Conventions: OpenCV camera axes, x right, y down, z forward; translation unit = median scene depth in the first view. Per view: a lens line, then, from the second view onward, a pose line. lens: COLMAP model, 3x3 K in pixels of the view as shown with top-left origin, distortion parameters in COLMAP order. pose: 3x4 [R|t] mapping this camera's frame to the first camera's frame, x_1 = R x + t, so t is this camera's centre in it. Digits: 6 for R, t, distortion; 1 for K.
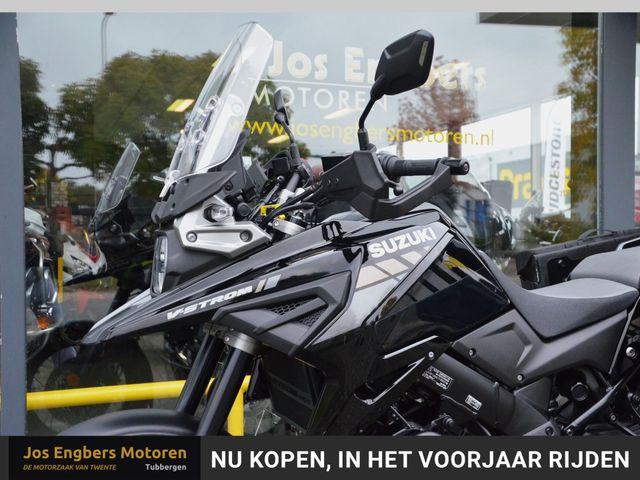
lens RADIAL K [[834.2, 0, 354.4], [0, 834.2, 239.5], [0, 0, 1]] dist [0.023465, 0.022797]
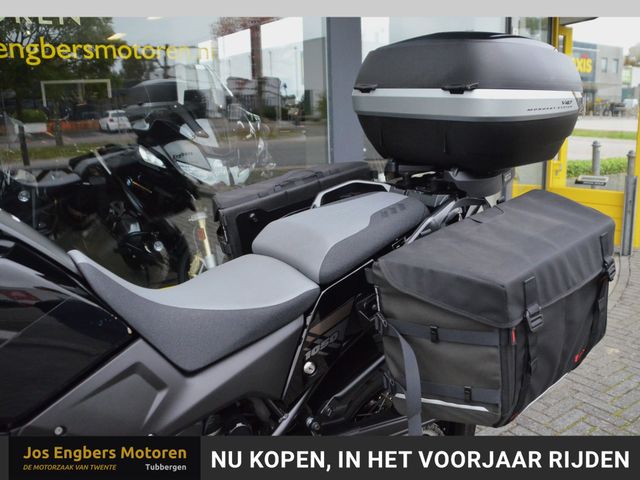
lens RADIAL K [[579.1, 0, 368.0], [0, 579.1, 248.8], [0, 0, 1]] dist [-0.187412, 0.115779]
pose [[0.964305, -0.077523, 0.253191, 0.296823], [0.012531, 0.968473, 0.248804, -0.115788], [-0.264497, -0.236750, 0.934875, 0.603101]]
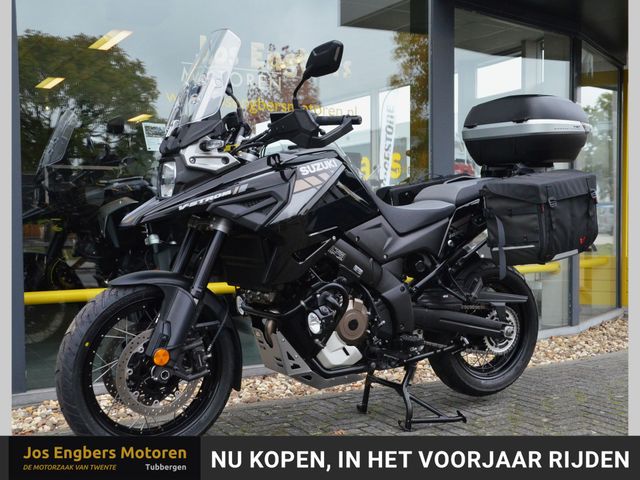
lens RADIAL K [[834.2, 0, 354.4], [0, 834.2, 239.5], [0, 0, 1]] dist [0.023465, 0.022797]
pose [[0.979874, -0.003240, 0.199590, -0.198877], [0.000592, 0.999911, 0.013328, 0.122154], [-0.199616, -0.012942, 0.979789, -0.619769]]
